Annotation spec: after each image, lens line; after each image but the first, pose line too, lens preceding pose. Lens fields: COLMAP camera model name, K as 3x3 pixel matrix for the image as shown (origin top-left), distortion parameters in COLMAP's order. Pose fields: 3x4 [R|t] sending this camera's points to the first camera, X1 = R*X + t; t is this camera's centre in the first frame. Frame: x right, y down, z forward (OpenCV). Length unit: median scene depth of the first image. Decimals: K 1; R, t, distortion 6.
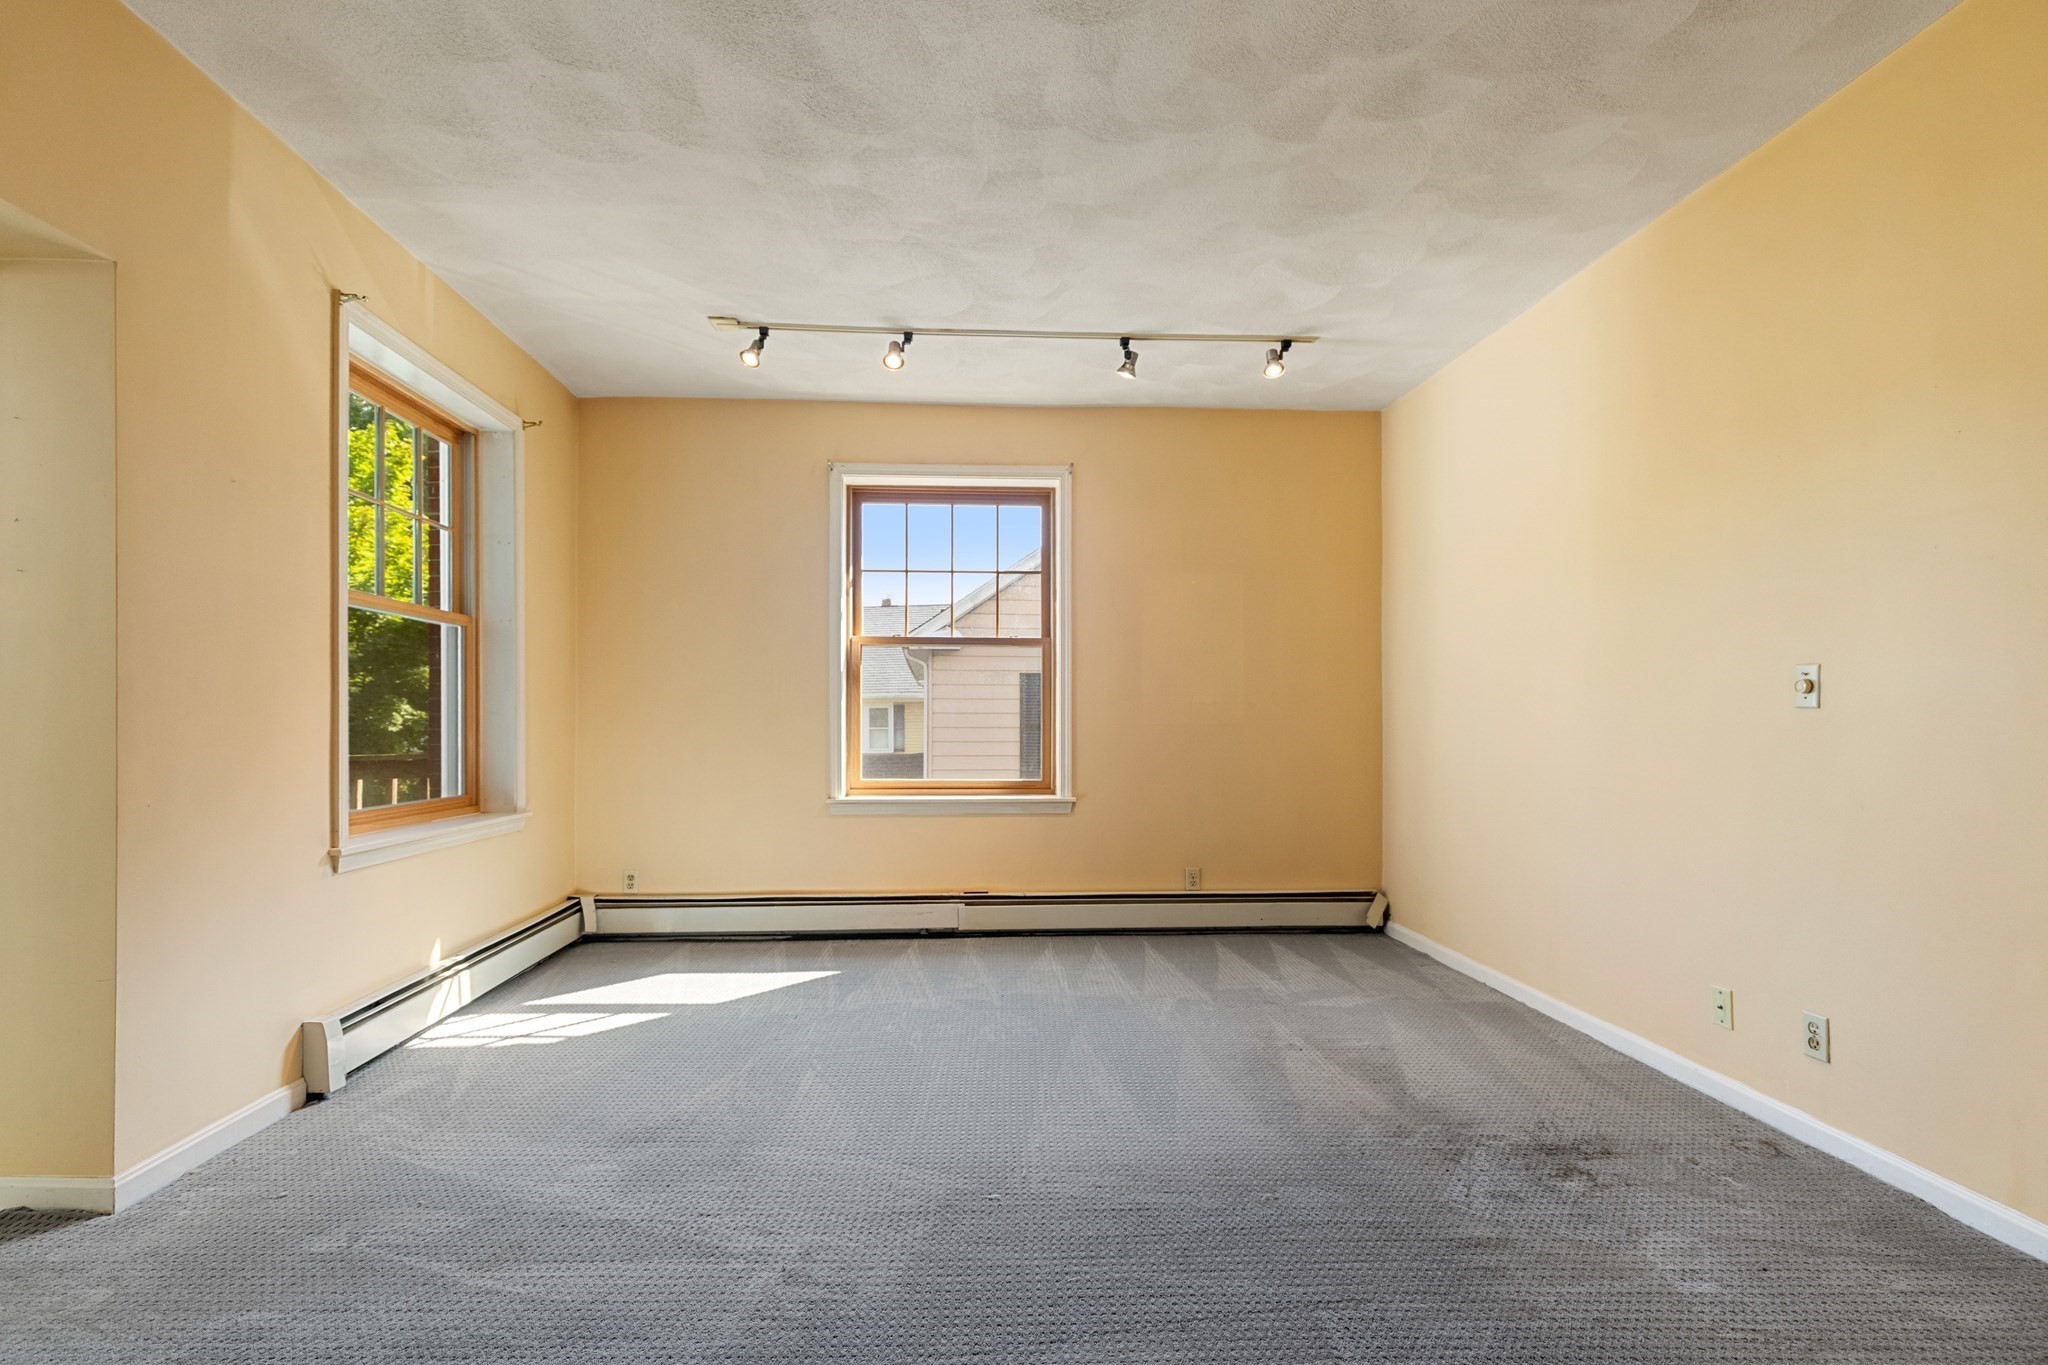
lens RADIAL K [[936.6, 0, 1005.9], [0, 936.6, 727.6], [0, 0, 1]] dist [0.005047, -0.001328]
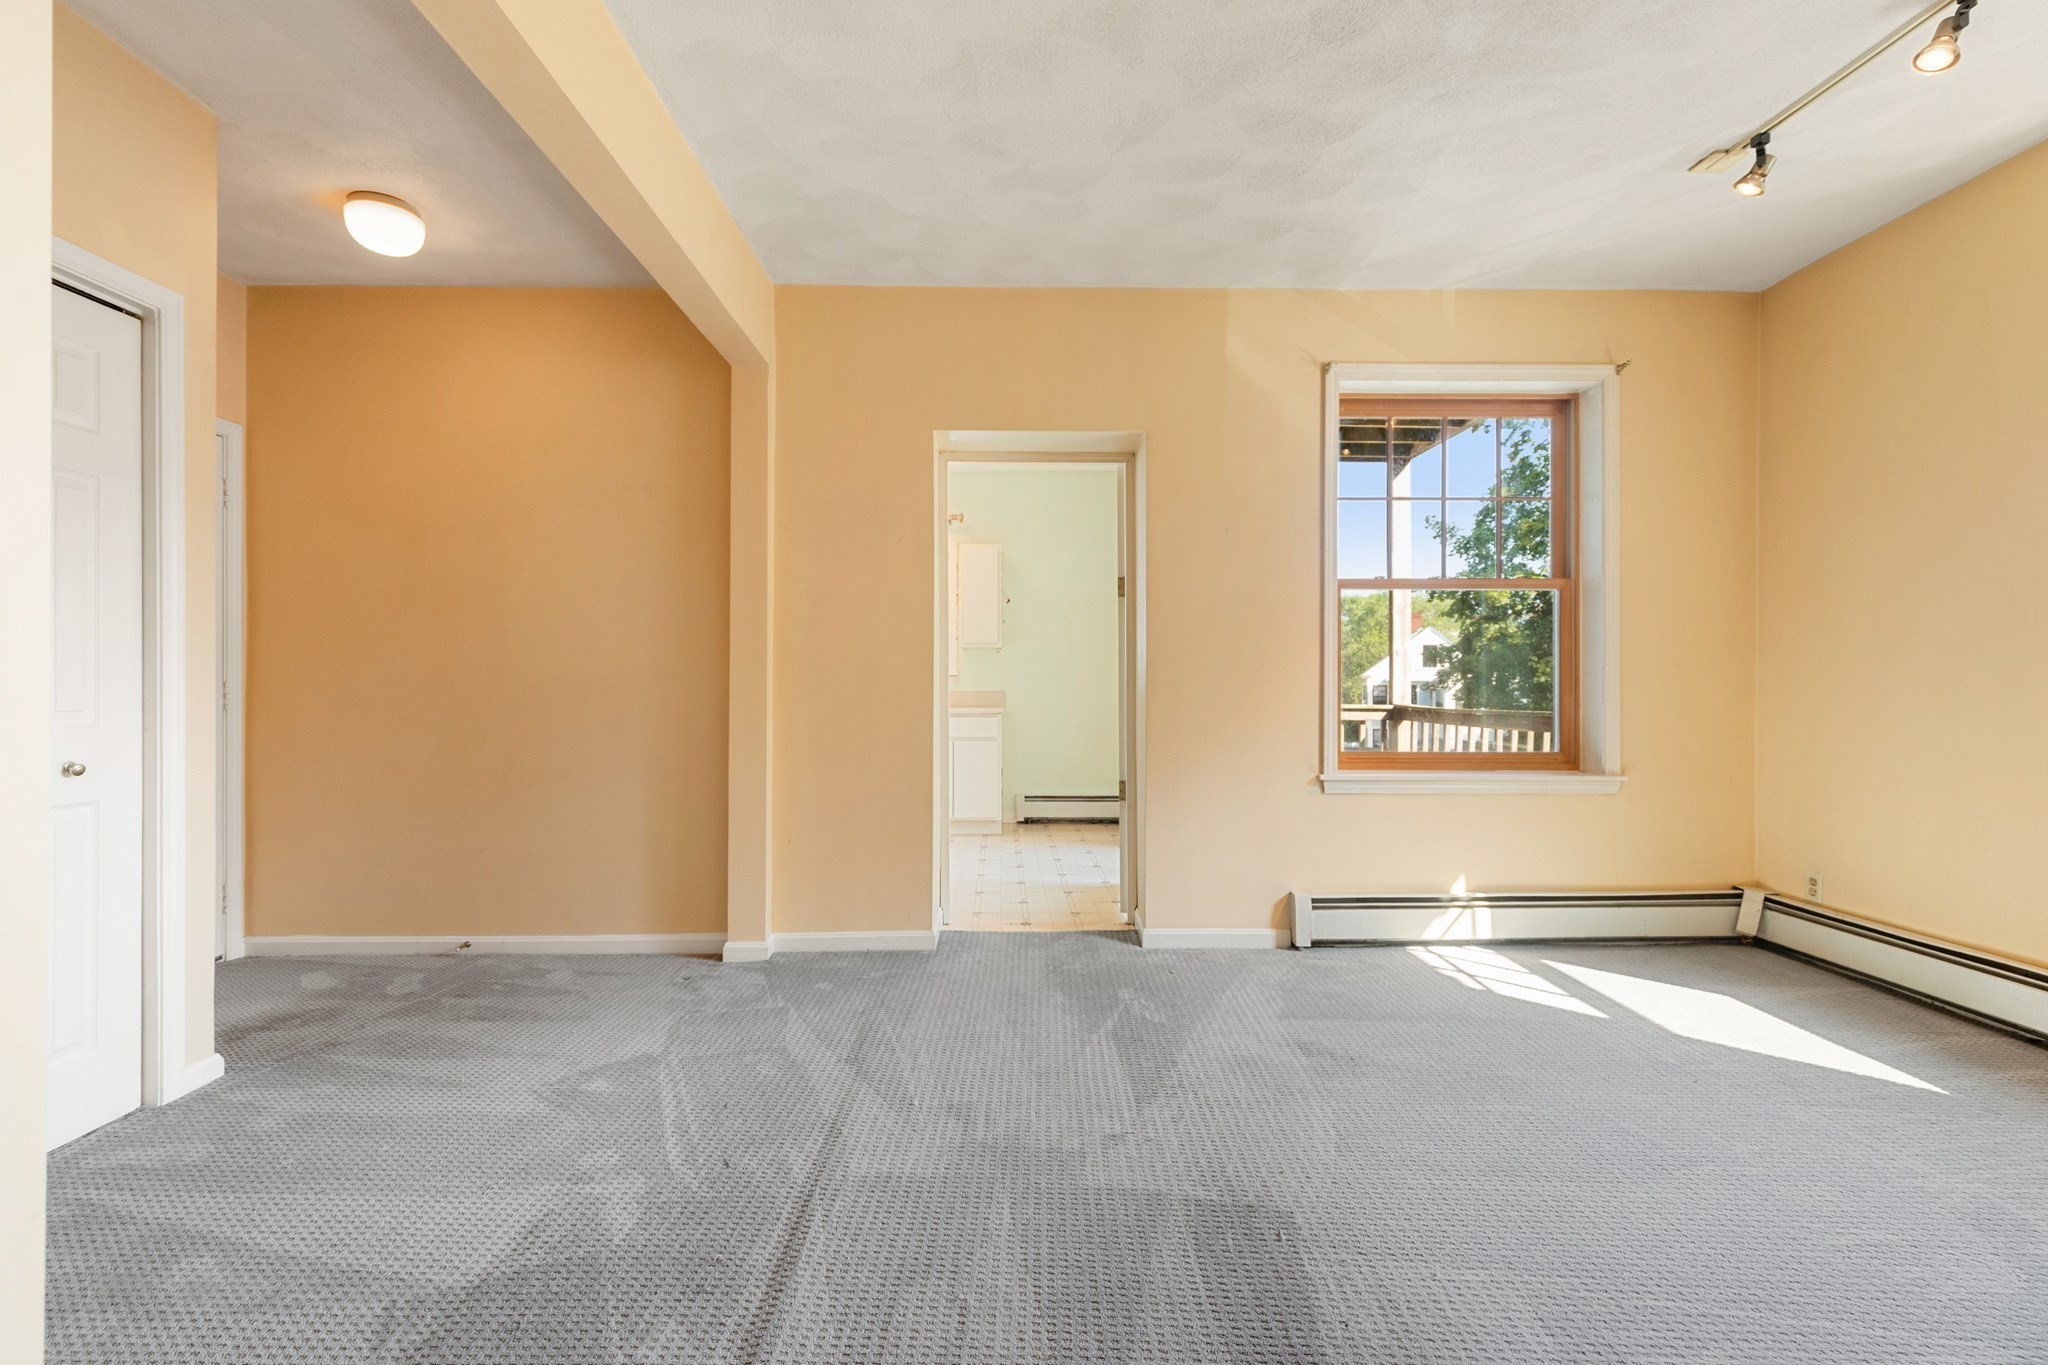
lens RADIAL K [[921.3, 0, 1012.9], [0, 921.3, 686.6], [0, 0, 1]] dist [0.007237, -0.001420]
pose [[-0.043488, 0.003643, -0.999047, 0.479817], [-0.005053, 0.999980, 0.003867, -0.001141], [0.999041, 0.005216, -0.043469, 0.453257]]
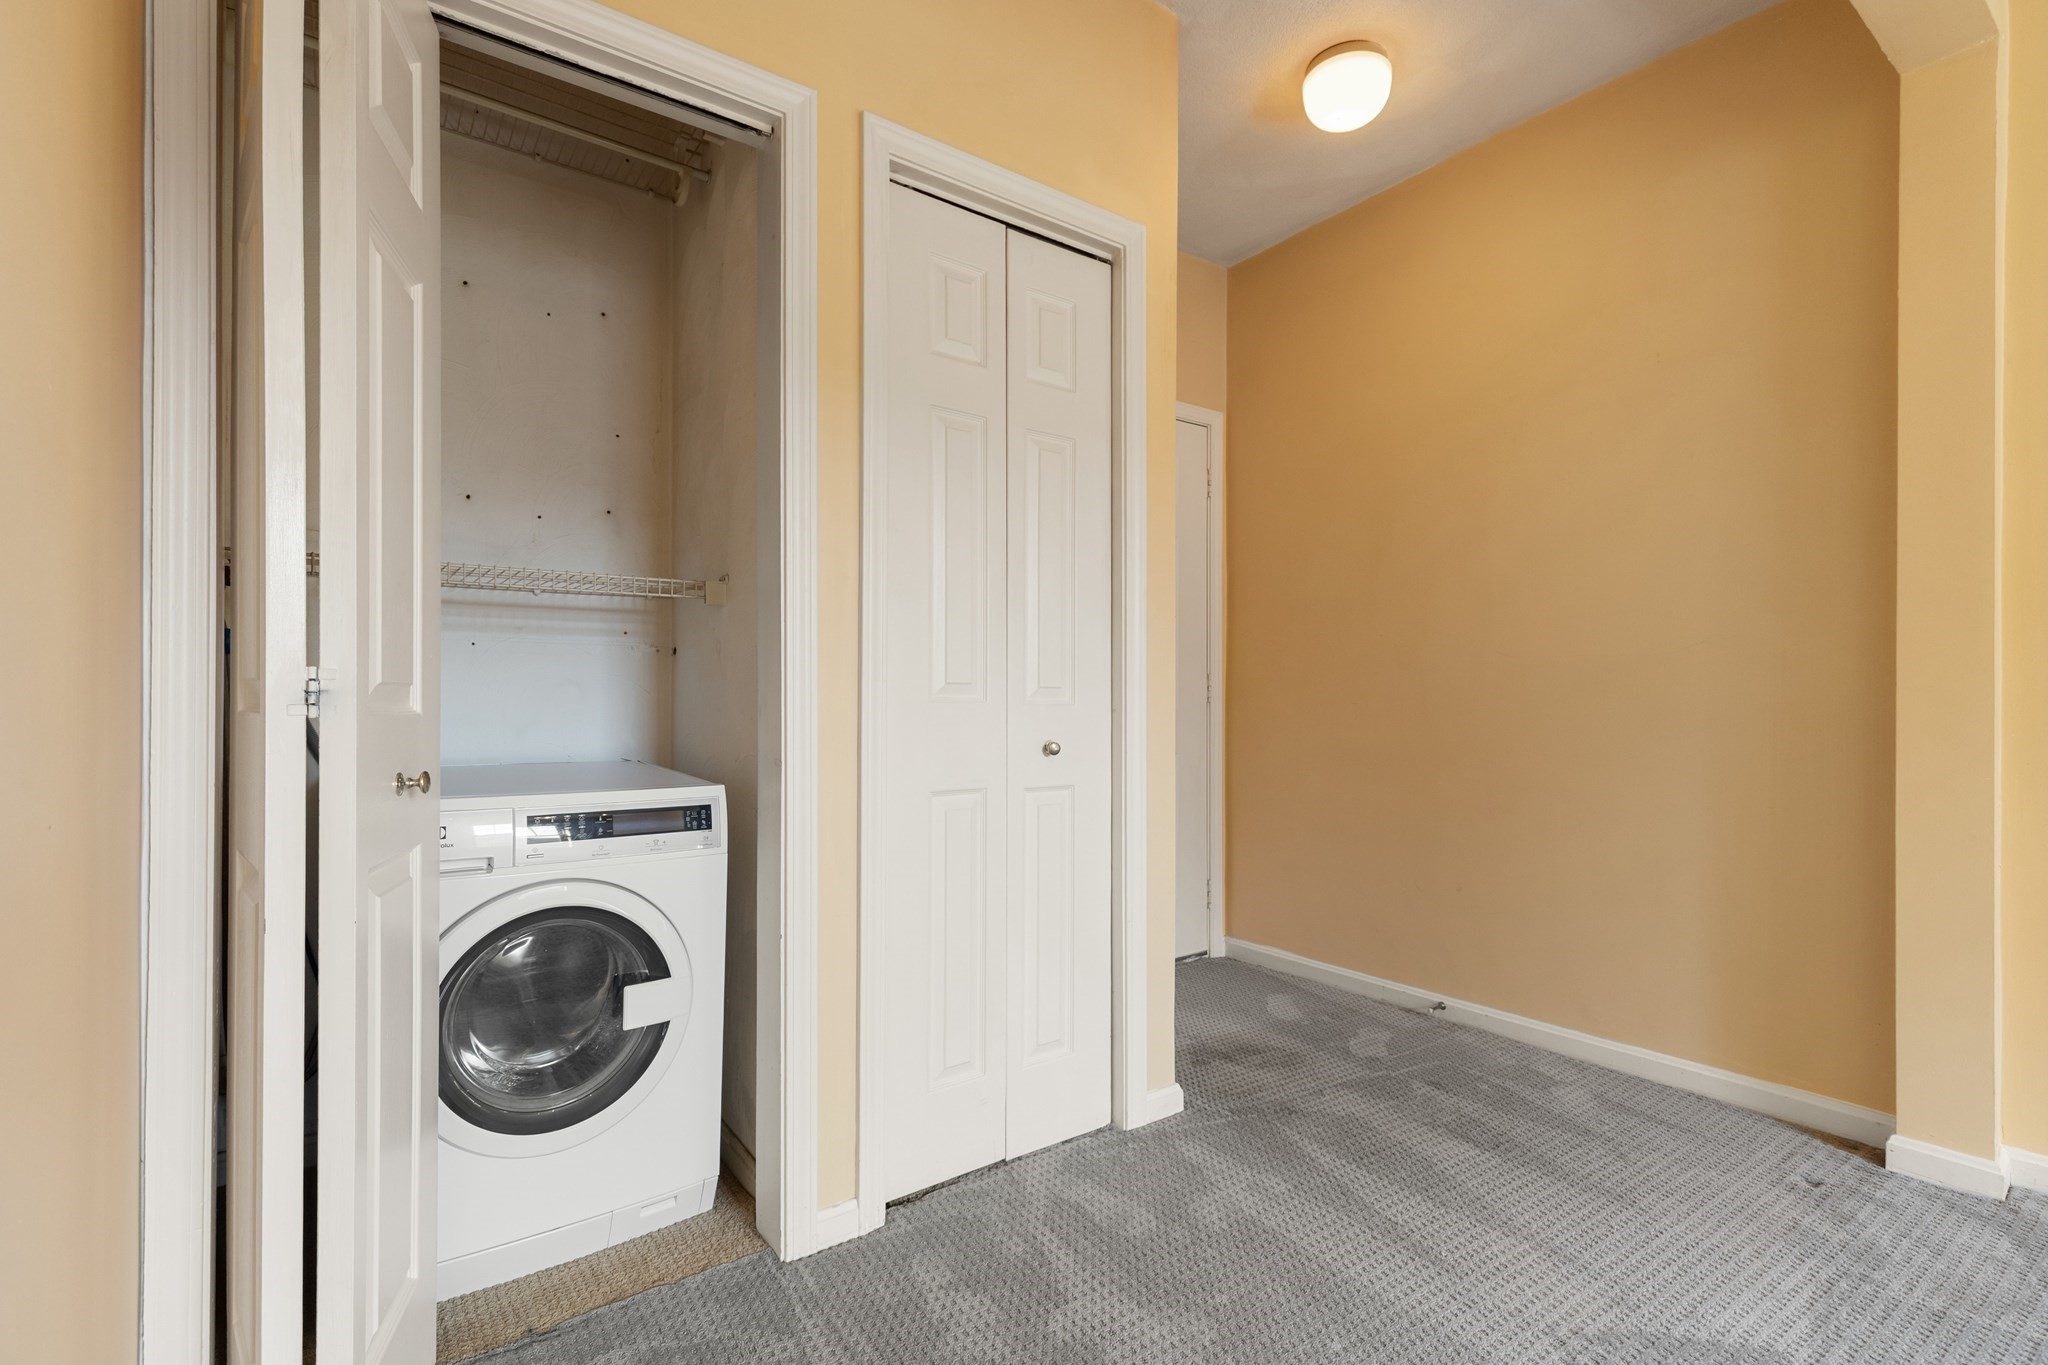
lens RADIAL K [[935.0, 0, 1015.0], [0, 935.0, 689.2], [0, 0, 1]] dist [0.002250, 0.000004]
pose [[-0.839245, -0.005917, -0.543721, 0.241426], [-0.004195, 0.999981, -0.004407, 0.022624], [0.543737, -0.001418, -0.839255, 0.289230]]
